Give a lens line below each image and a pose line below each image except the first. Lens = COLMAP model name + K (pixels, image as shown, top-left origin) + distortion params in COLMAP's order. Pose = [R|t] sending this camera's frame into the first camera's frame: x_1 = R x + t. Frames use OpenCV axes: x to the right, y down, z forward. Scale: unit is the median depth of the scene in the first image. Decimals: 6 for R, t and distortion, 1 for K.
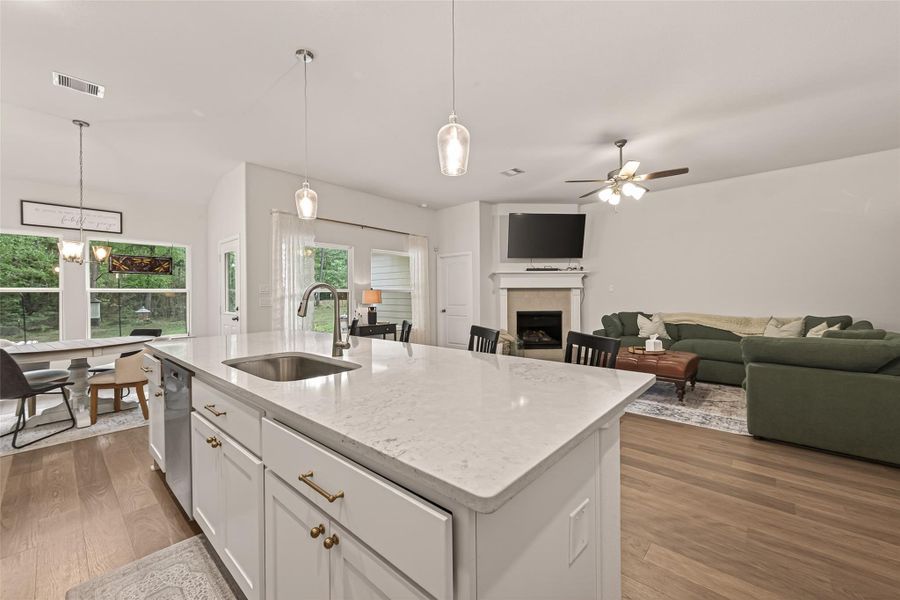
lens RADIAL K [[356.3, 0, 453.5], [0, 356.3, 295.1], [0, 0, 1]] dist [0.013071, -0.002570]
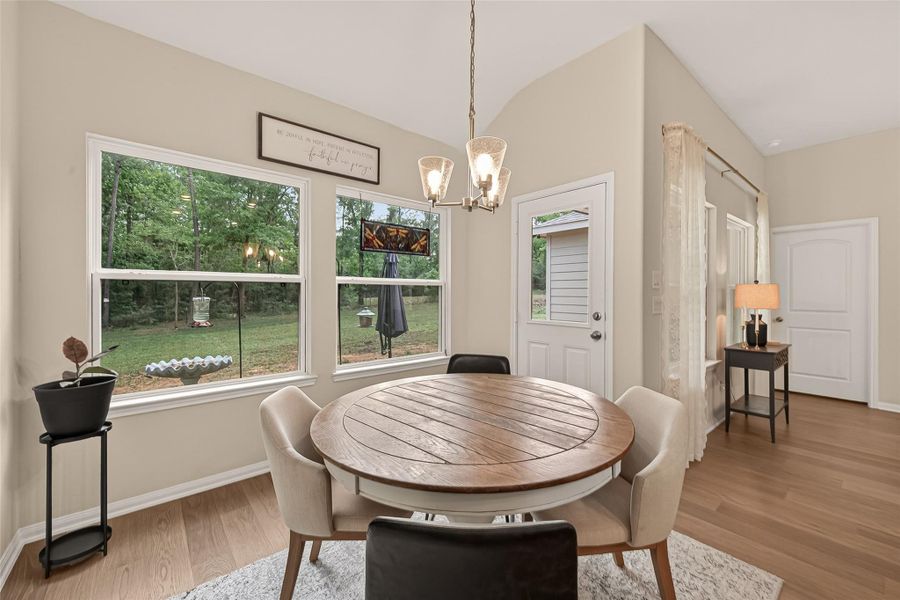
lens RADIAL K [[356.3, 0, 450.0], [0, 356.3, 291.5], [0, 0, 1]] dist [0.013071, -0.002570]
pose [[0.990564, 0.010238, -0.136666, -0.733083], [-0.010896, 0.999932, -0.004067, 0.005133], [0.136615, 0.005518, 0.990609, 0.444255]]
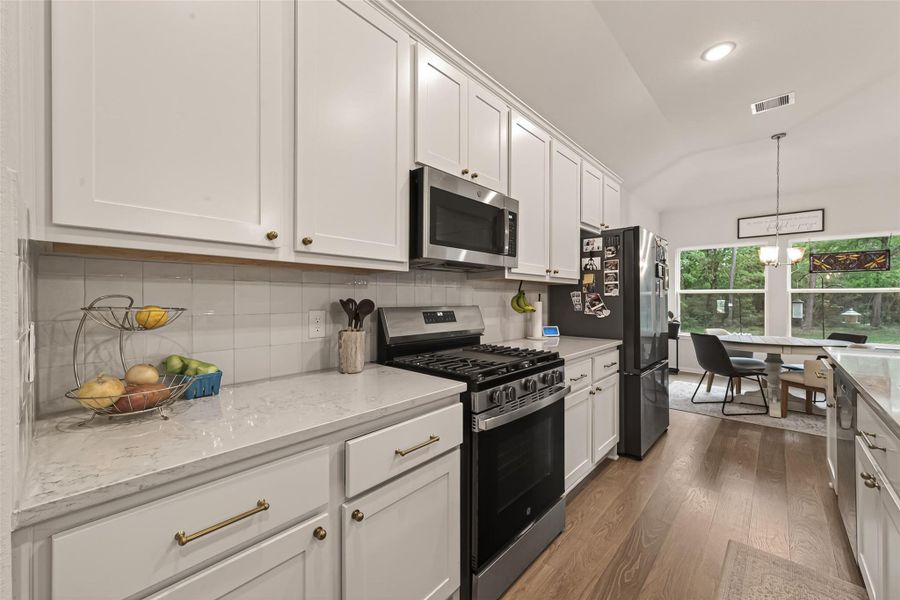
lens RADIAL K [[356.3, 0, 449.9], [0, 356.3, 298.3], [0, 0, 1]] dist [0.013071, -0.002570]
pose [[-0.009407, 0.009638, -0.999909, 0.040980], [-0.002266, 0.999951, 0.009660, -0.000011], [0.999953, 0.002357, -0.009384, 0.021253]]
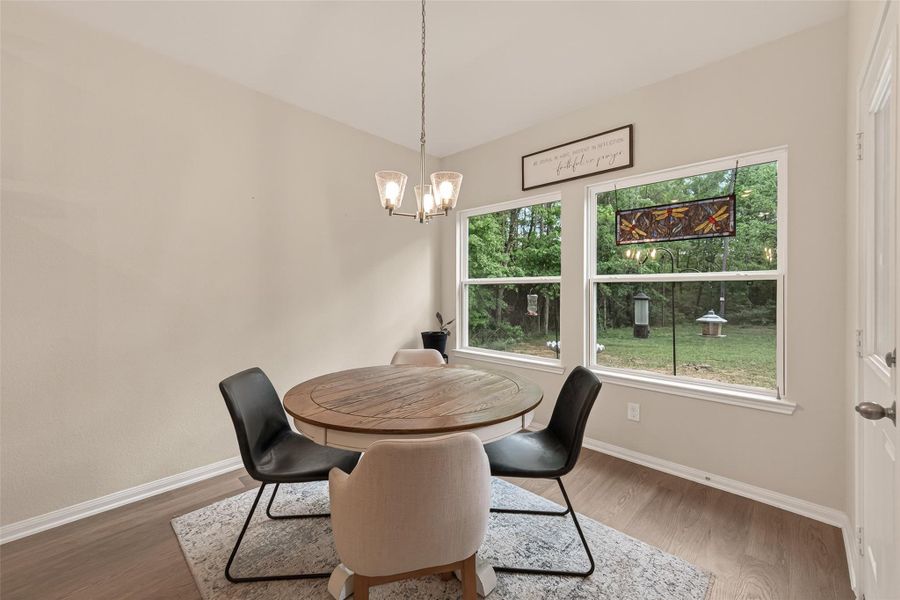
lens RADIAL K [[356.3, 0, 453.4], [0, 356.3, 285.7], [0, 0, 1]] dist [0.013071, -0.002570]
pose [[-0.028199, -0.007075, -0.999577, -0.415772], [-0.004617, 0.999965, -0.006947, 0.002667], [0.999592, 0.004419, -0.028230, 0.769718]]
